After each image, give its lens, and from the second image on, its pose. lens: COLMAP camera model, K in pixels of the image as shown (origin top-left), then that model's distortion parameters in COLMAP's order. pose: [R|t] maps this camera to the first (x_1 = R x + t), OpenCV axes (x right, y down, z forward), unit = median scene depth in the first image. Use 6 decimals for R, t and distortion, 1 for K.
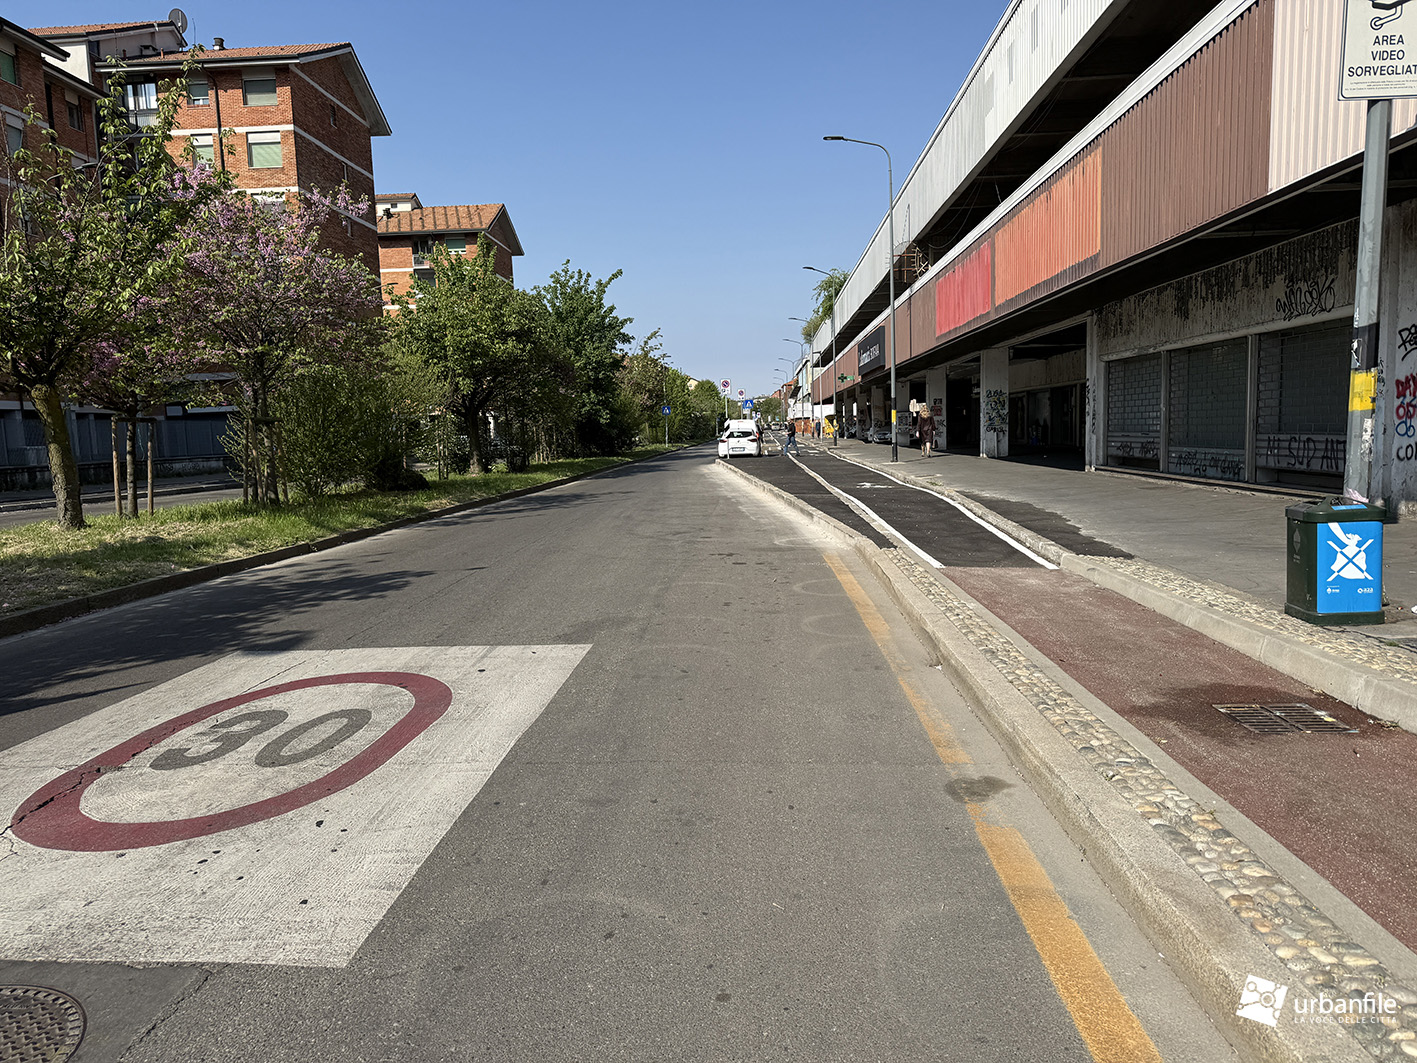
lens RADIAL K [[1001.1, 0, 715.6], [0, 1001.1, 530.4], [0, 0, 1]] dist [0.151959, -0.250494]
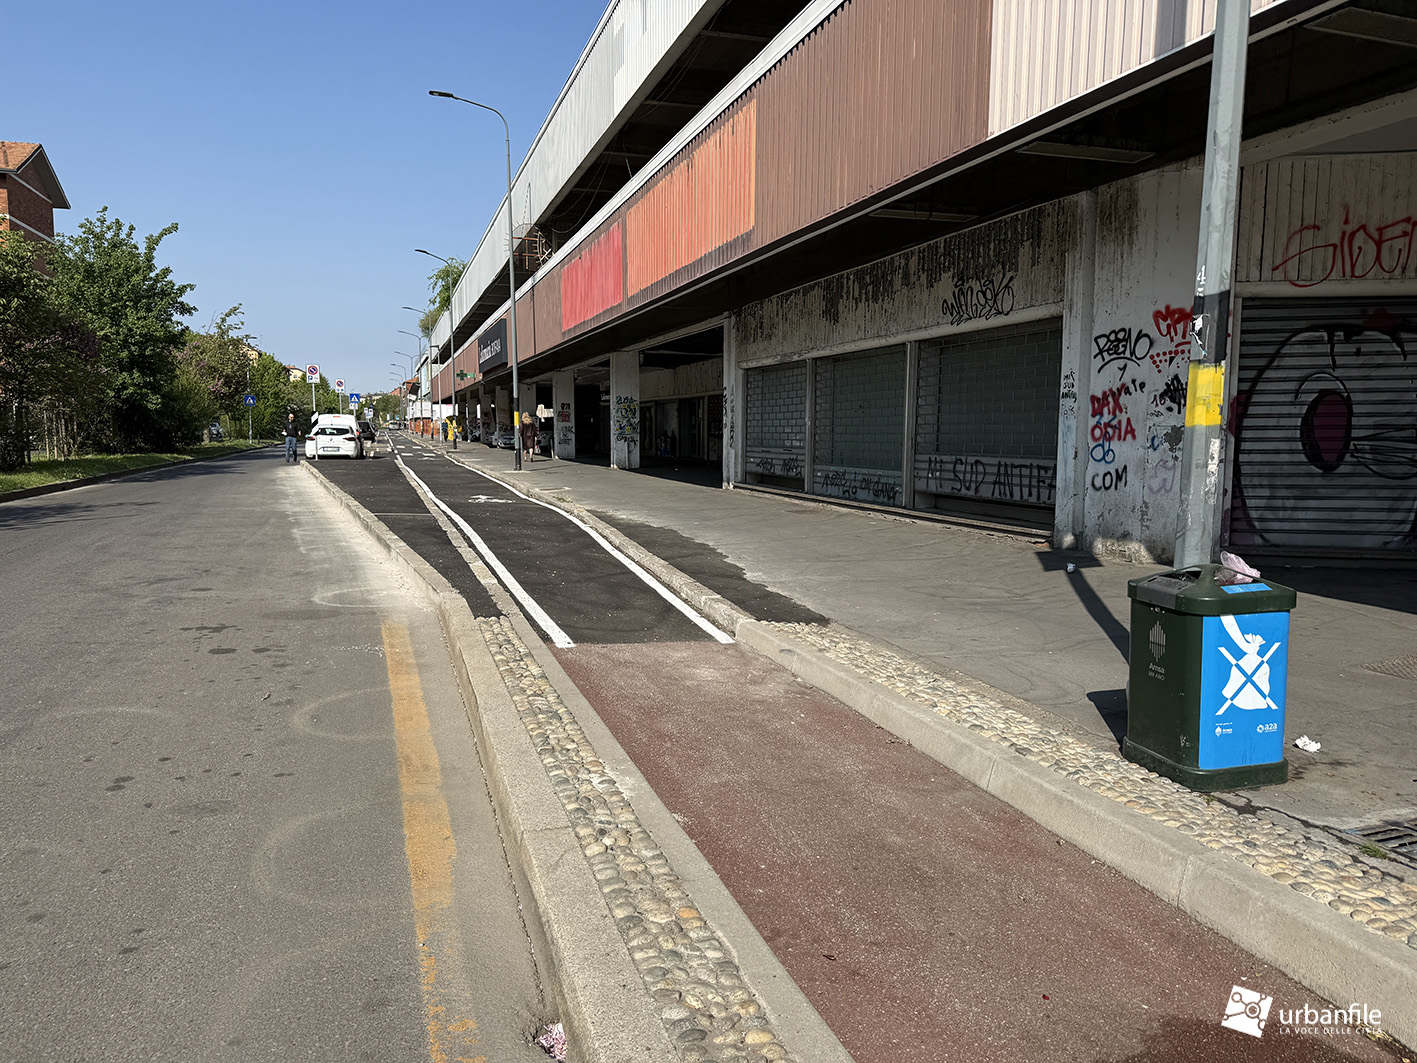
lens RADIAL K [[1001.1, 0, 715.6], [0, 1001.1, 530.4], [0, 0, 1]] dist [0.151959, -0.250494]
pose [[0.934132, 0.002569, 0.356919, 0.041489], [-0.000542, 0.999983, -0.005780, -0.017358], [-0.356928, 0.005206, 0.934117, 0.185912]]
